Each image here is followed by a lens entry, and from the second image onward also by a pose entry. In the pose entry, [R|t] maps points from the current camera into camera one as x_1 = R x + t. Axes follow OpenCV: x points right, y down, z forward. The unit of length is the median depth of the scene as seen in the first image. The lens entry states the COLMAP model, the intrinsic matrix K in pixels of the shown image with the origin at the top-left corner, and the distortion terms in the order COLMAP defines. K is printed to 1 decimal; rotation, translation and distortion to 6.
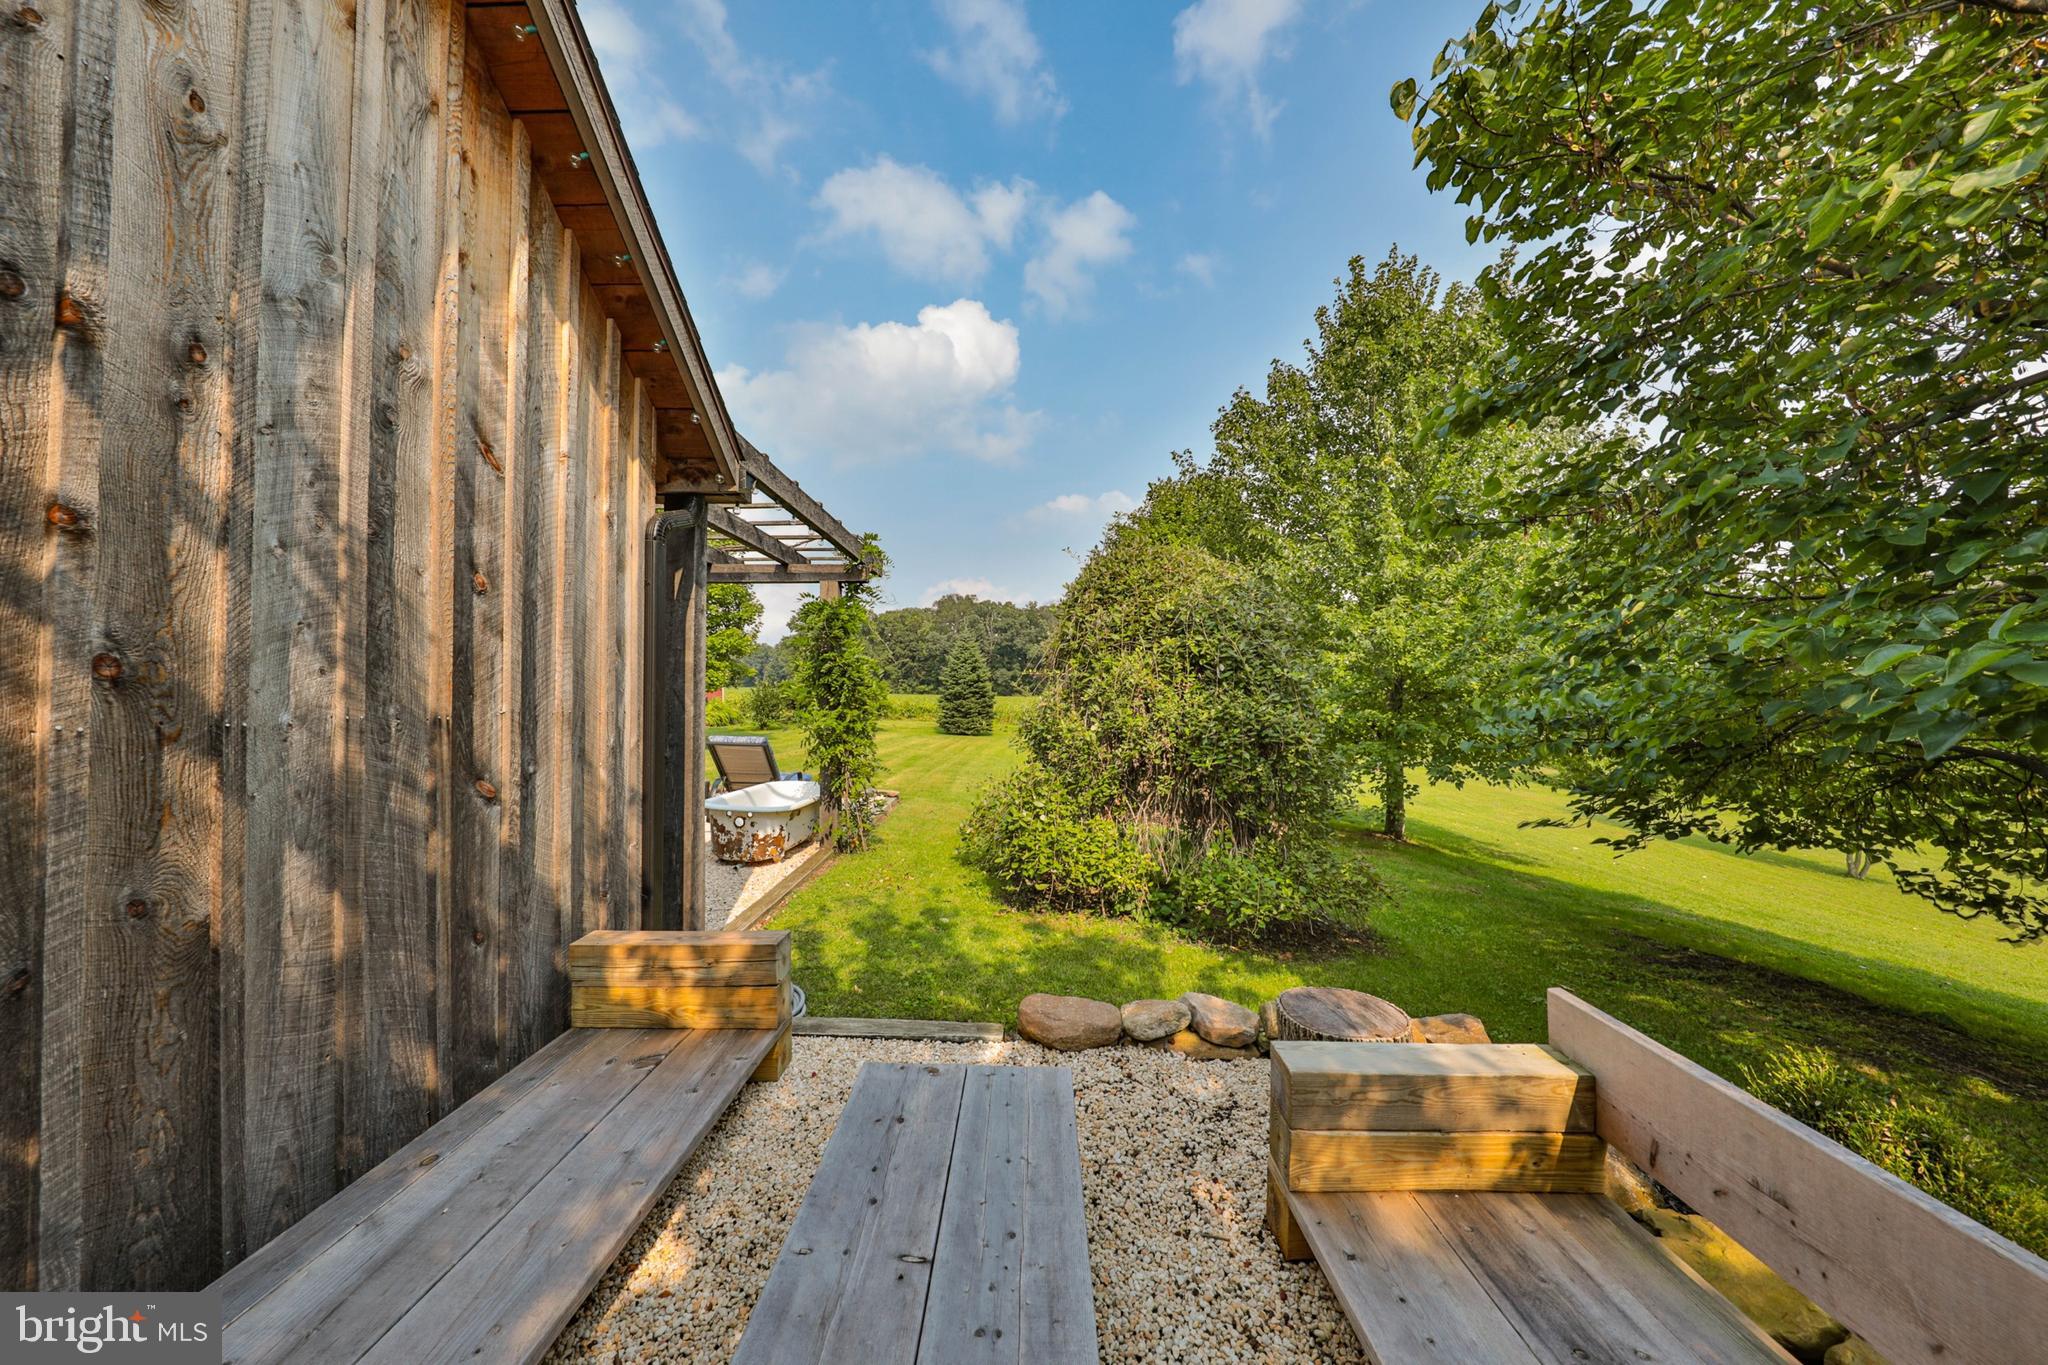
lens RADIAL K [[688.6, 0, 1026.7], [0, 688.6, 686.0], [0, 0, 1]] dist [0.002024, -0.000376]
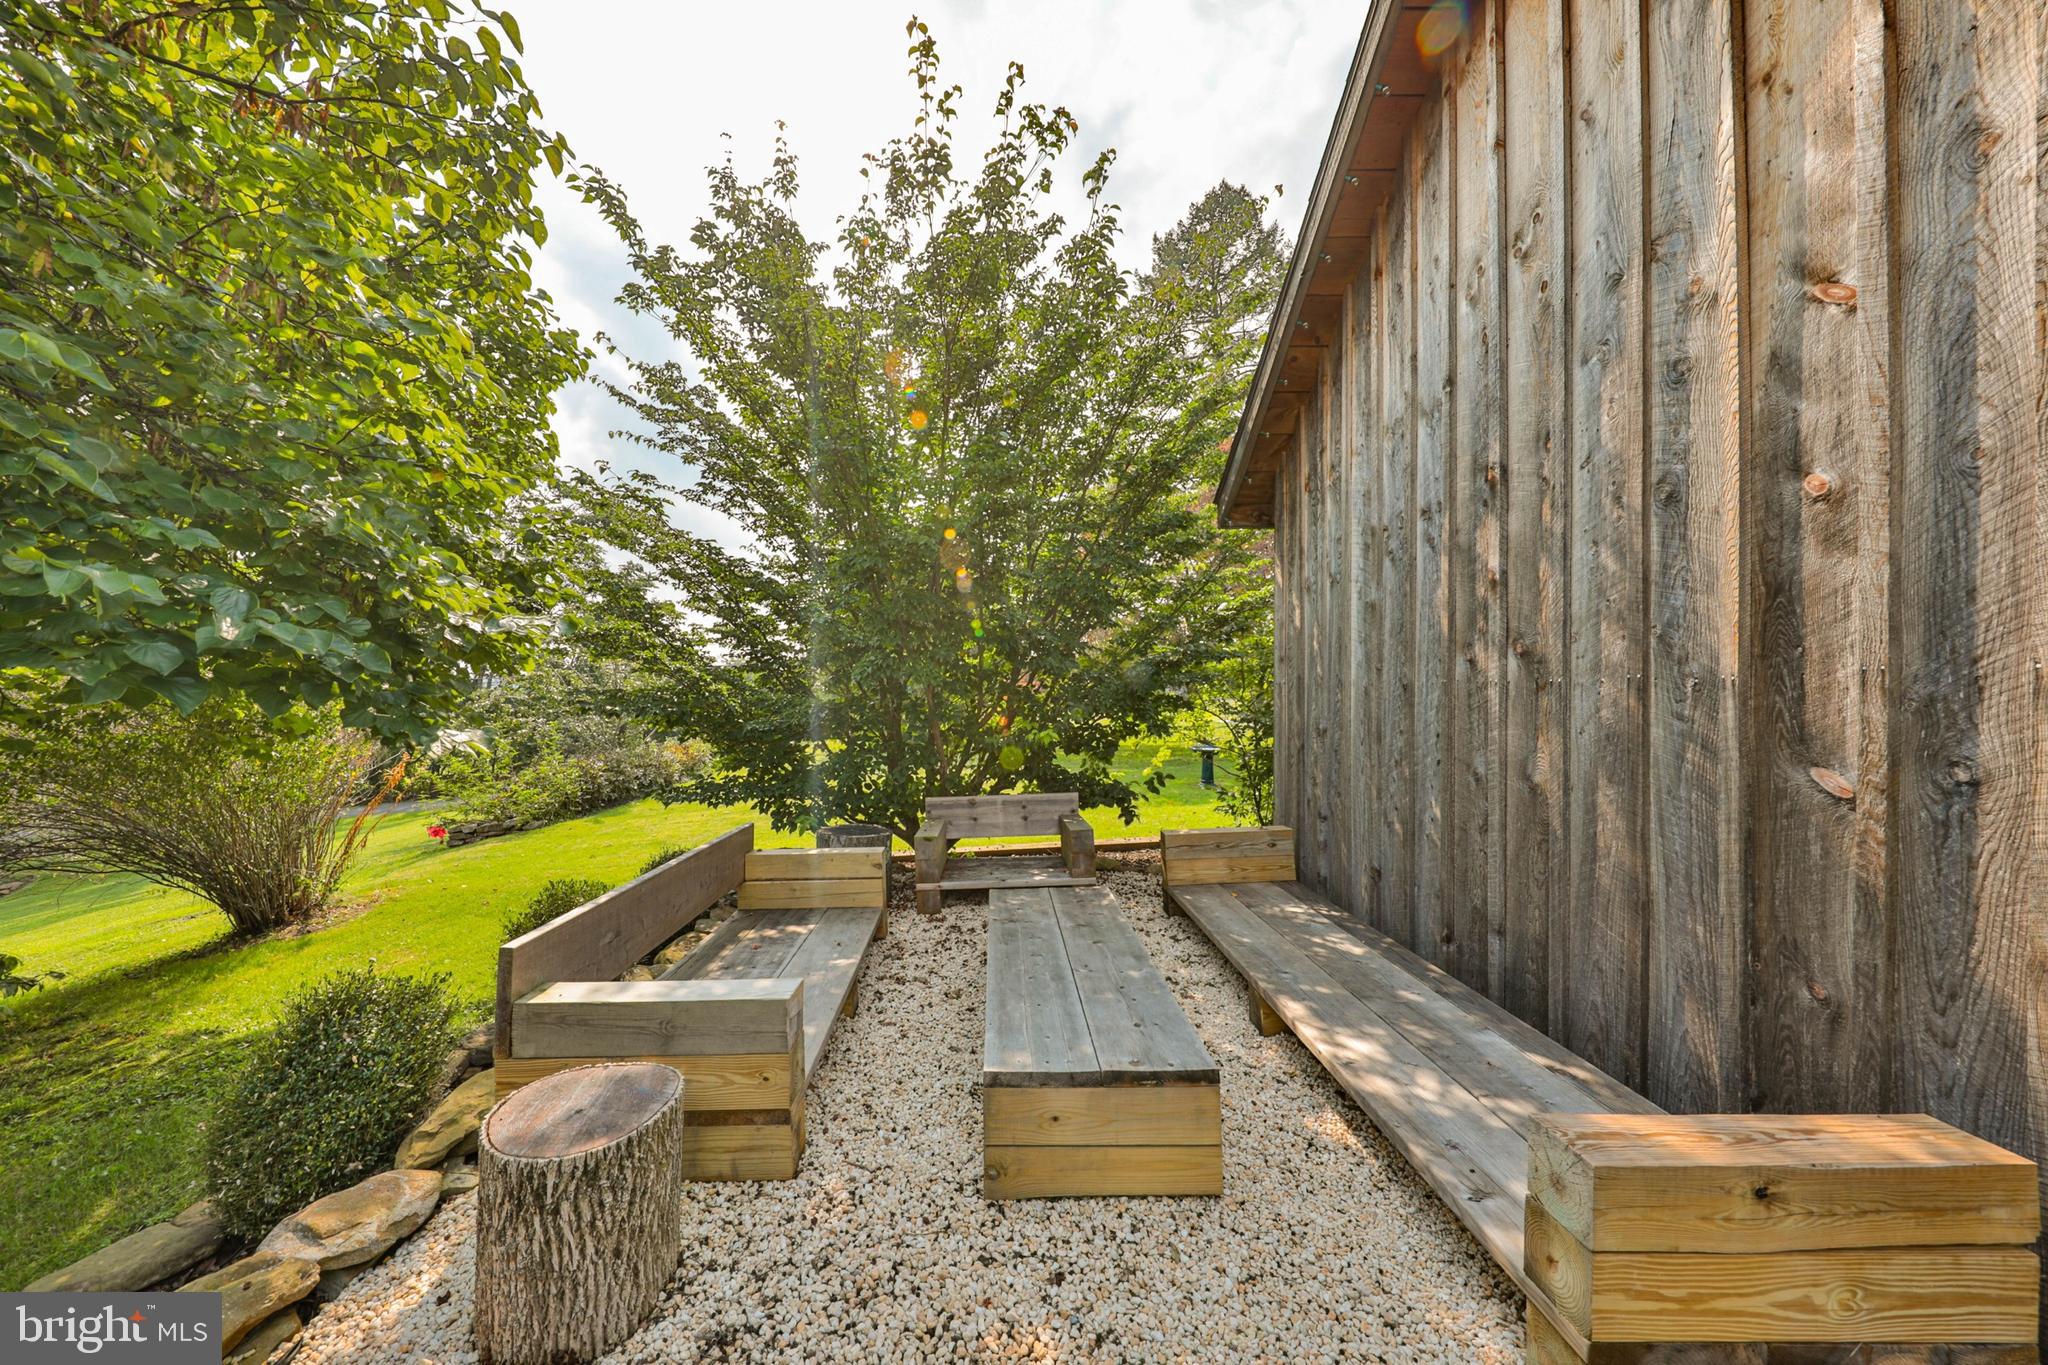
lens RADIAL K [[688.6, 0, 1023.4], [0, 688.6, 692.1], [0, 0, 1]] dist [0.002024, -0.000376]
pose [[-0.998922, 0.002482, -0.046349, 0.054867], [0.003041, 0.999923, -0.012002, 0.076096], [0.046315, -0.012130, -0.998853, 1.924380]]
